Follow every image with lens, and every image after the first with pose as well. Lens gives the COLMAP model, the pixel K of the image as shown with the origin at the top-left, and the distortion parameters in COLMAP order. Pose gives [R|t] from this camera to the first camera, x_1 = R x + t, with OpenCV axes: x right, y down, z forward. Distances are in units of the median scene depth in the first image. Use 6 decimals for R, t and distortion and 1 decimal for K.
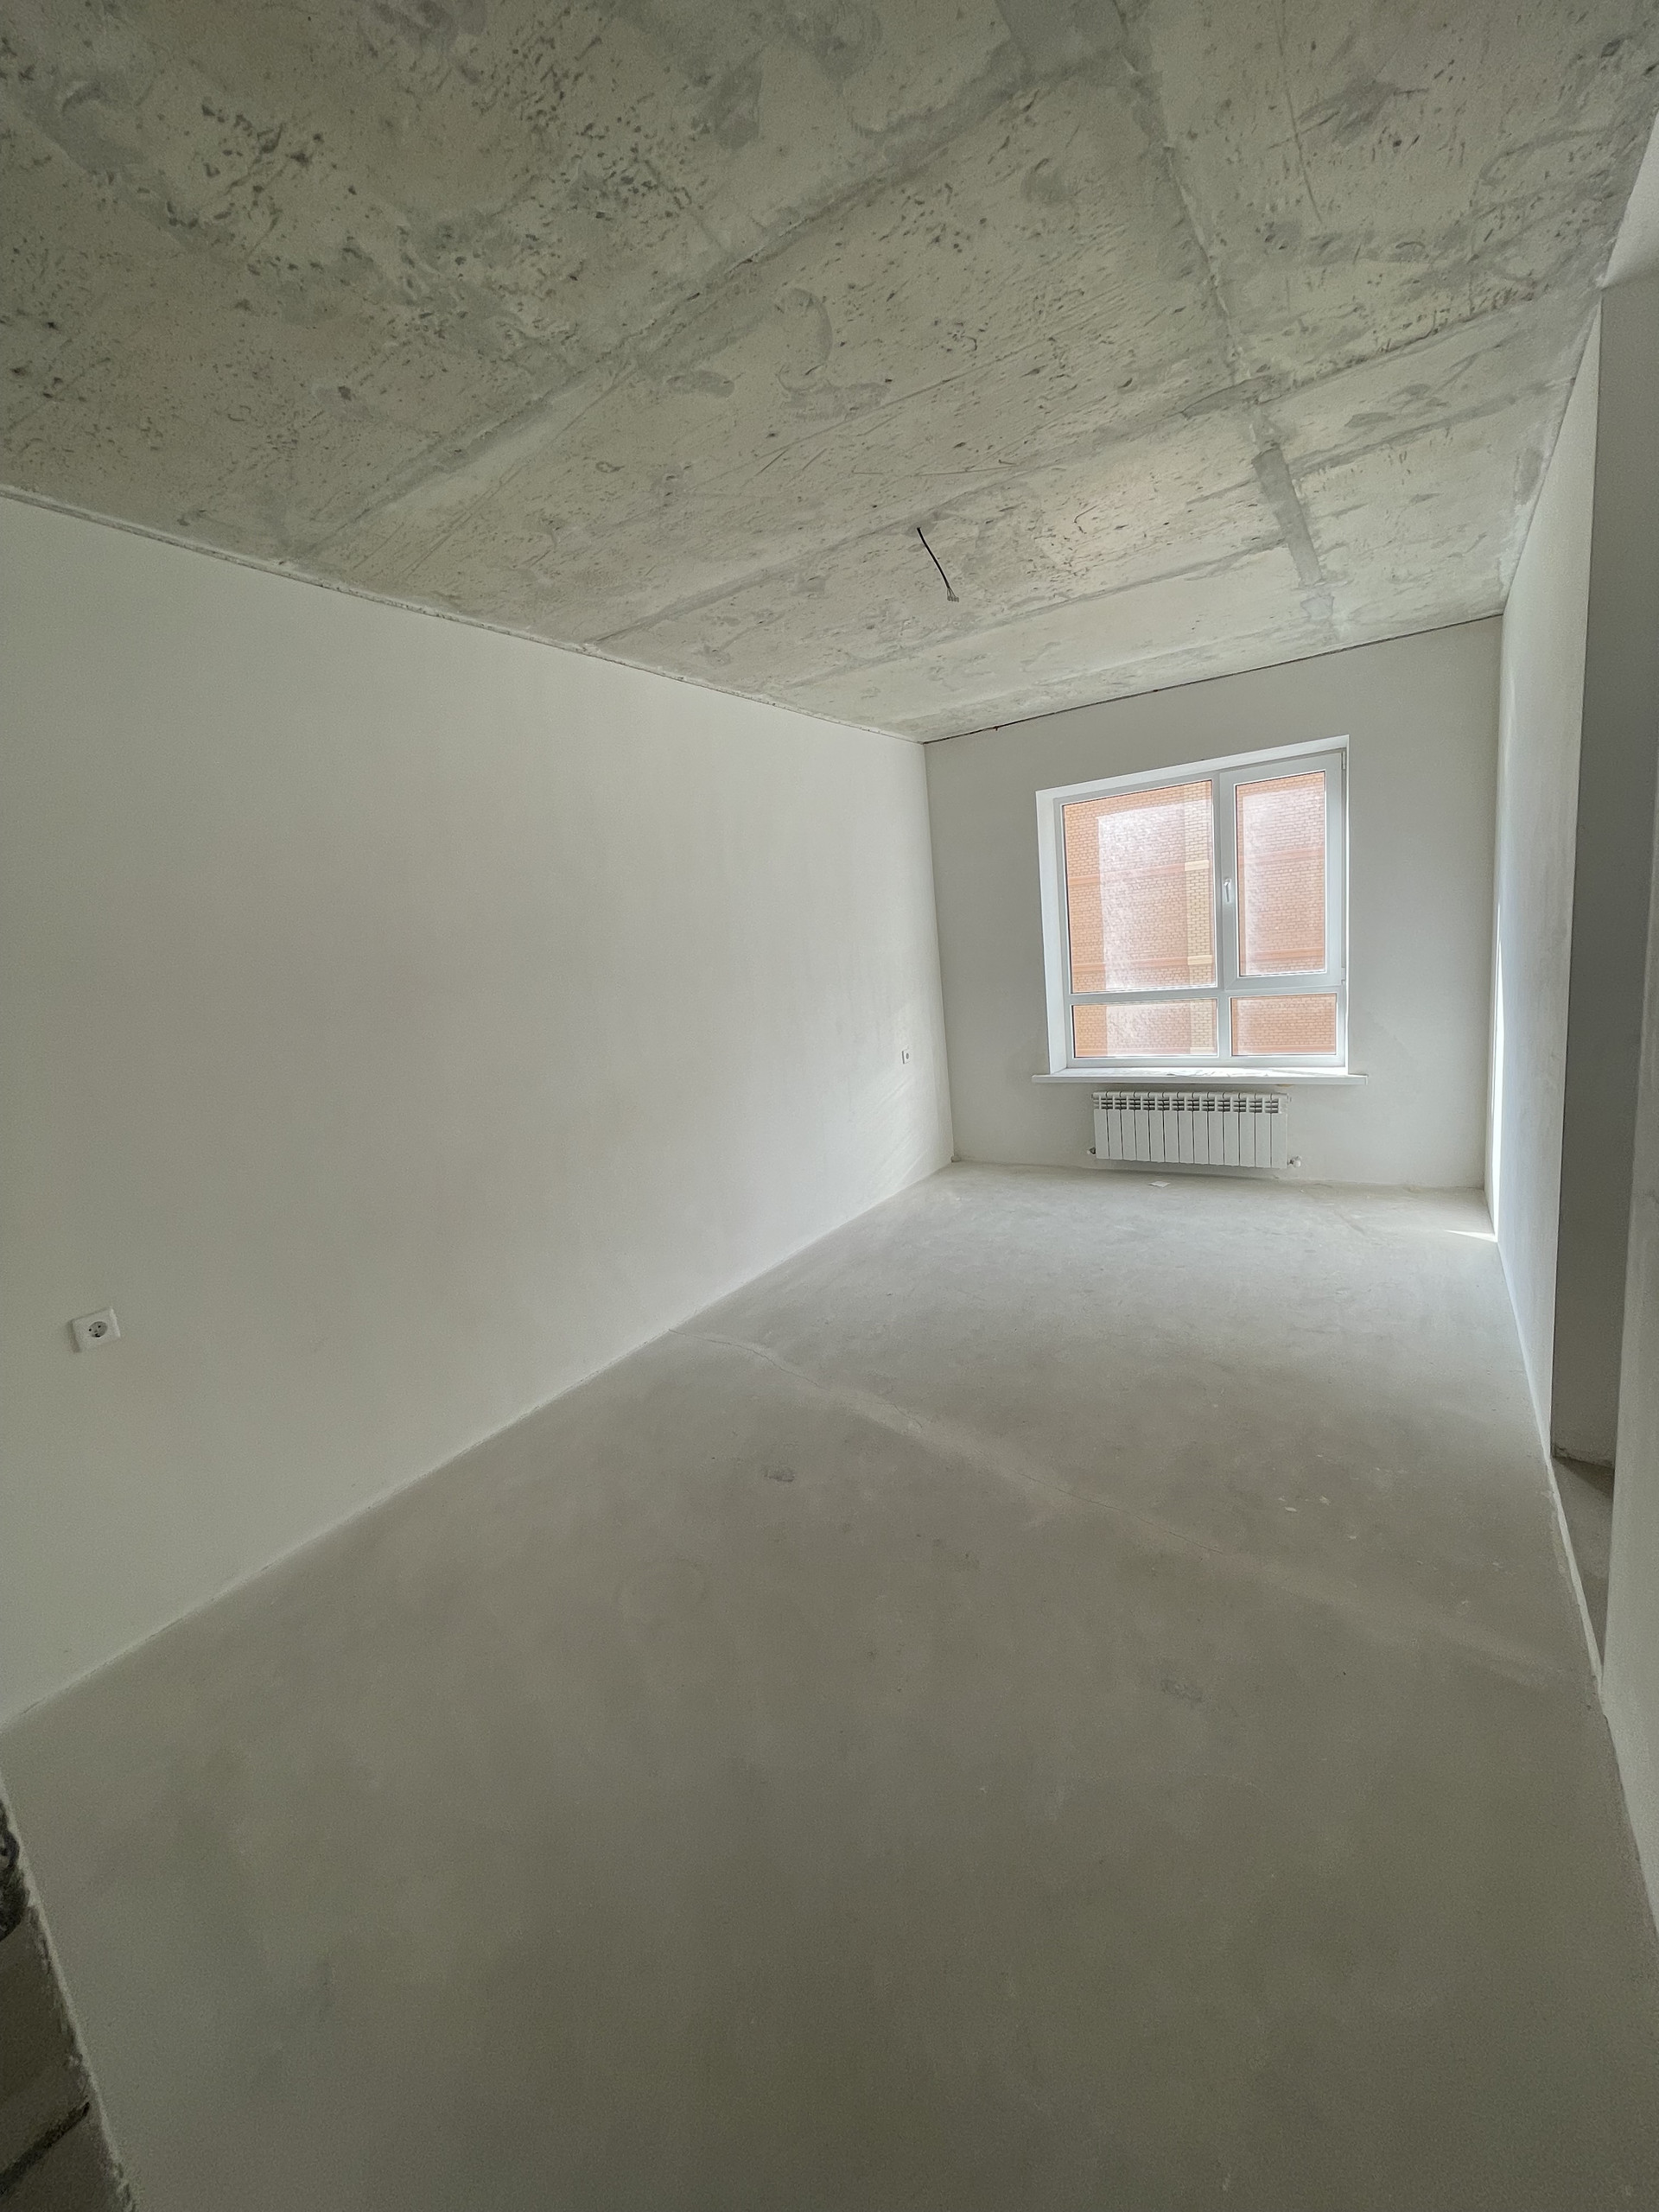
lens RADIAL K [[890.2, 0, 829.4], [0, 890.2, 1106.7], [0, 0, 1]] dist [-0.004822, -0.000149]
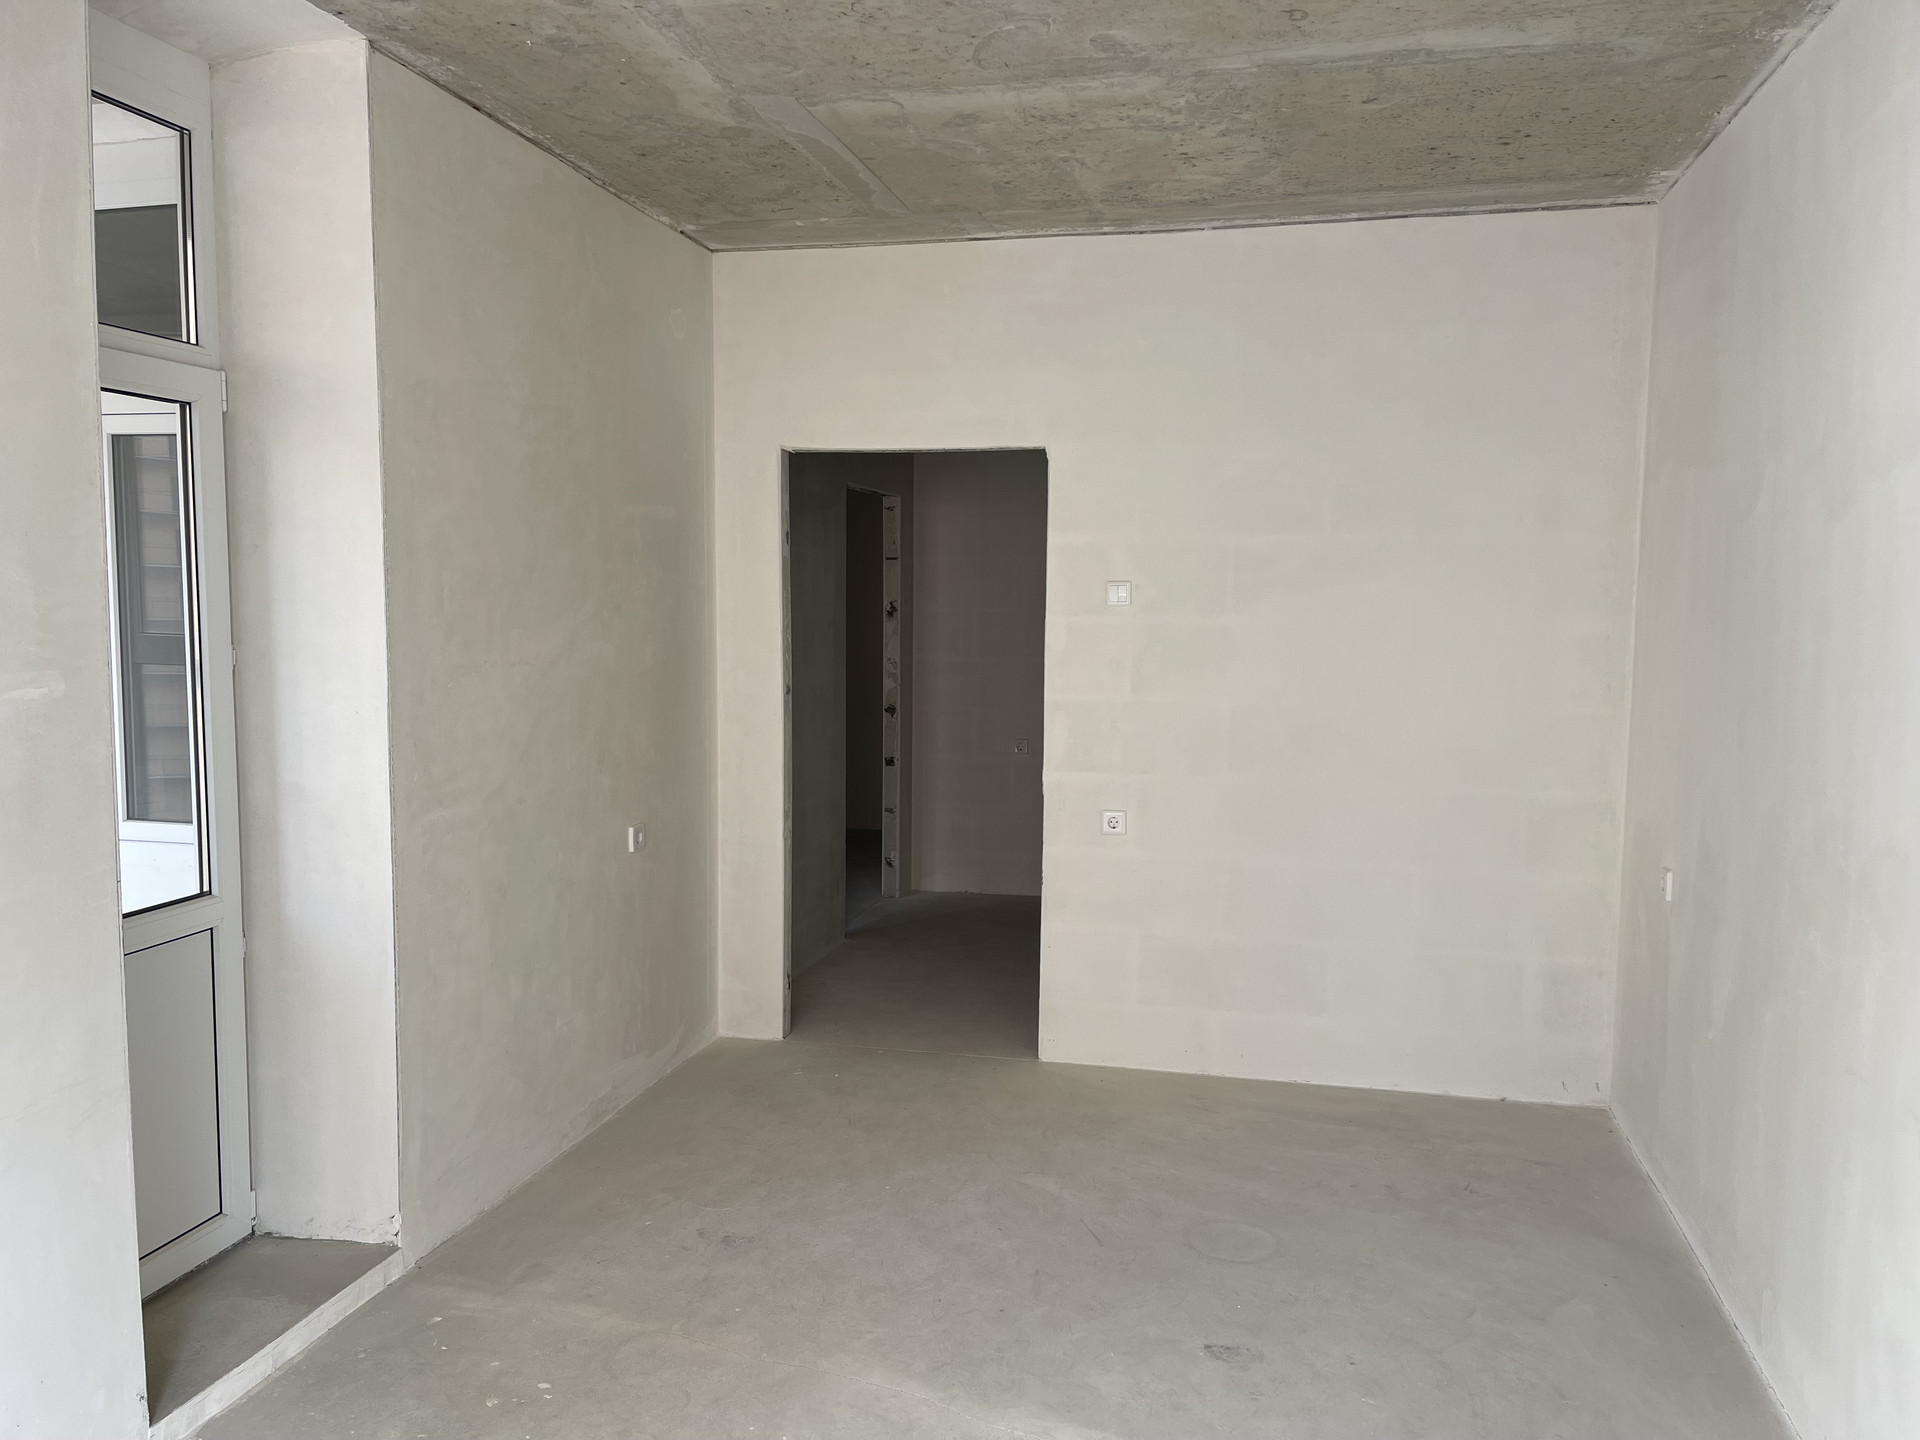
lens RADIAL K [[1469.3, 0, 959.7], [0, 1469.3, 720.8], [0, 0, 1]] dist [0.031769, -0.003284]
pose [[-0.939853, 0.116450, -0.321117, 0.720596], [0.024985, 0.961012, 0.275375, -0.608998], [0.340664, 0.250788, -0.906120, 2.950912]]
